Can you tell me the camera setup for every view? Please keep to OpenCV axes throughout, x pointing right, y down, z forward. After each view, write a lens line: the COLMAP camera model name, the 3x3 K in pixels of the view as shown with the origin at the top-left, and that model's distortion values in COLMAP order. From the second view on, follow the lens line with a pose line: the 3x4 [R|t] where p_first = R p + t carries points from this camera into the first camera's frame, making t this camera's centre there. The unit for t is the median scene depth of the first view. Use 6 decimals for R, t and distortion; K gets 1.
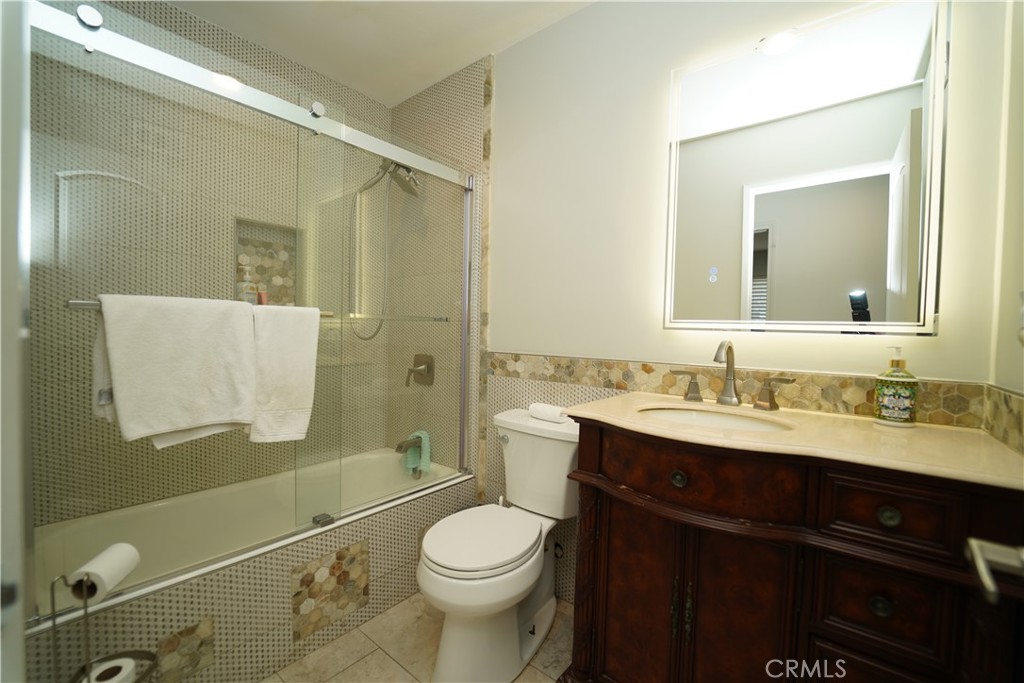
lens RADIAL K [[421.6, 0, 516.5], [0, 421.6, 343.3], [0, 0, 1]] dist [-0.024456, 0.001163]
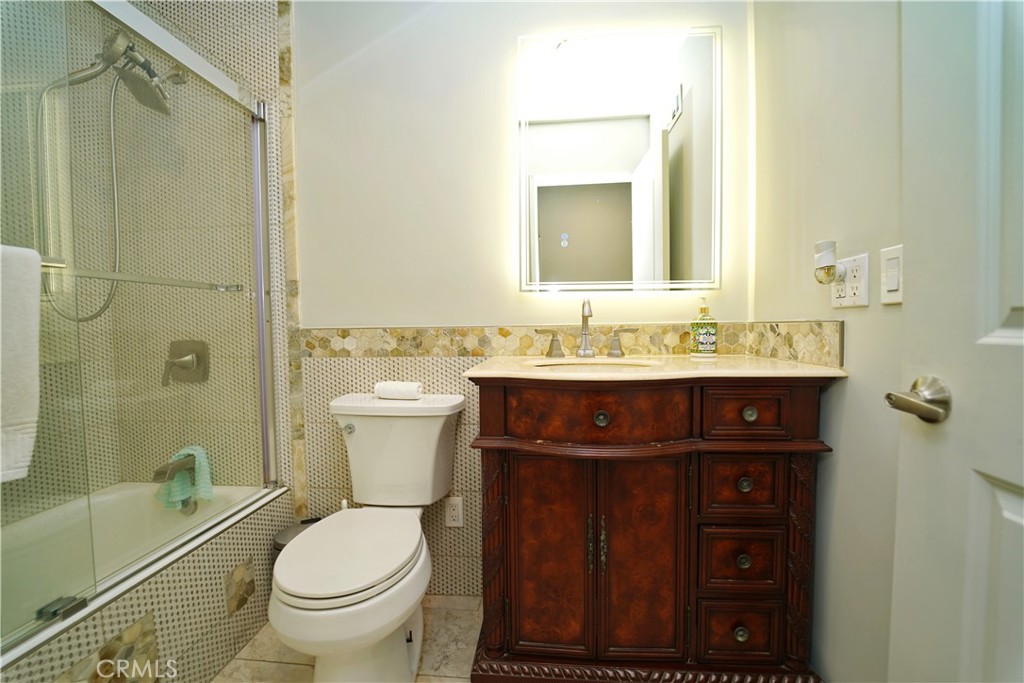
lens RADIAL K [[421.6, 0, 512.8], [0, 421.6, 344.5], [0, 0, 1]] dist [-0.024456, 0.001163]
pose [[0.829664, -0.058874, 0.555151, -0.222998], [0.050078, 0.998263, 0.031026, 0.056576], [-0.556013, 0.002060, 0.831171, 0.147831]]
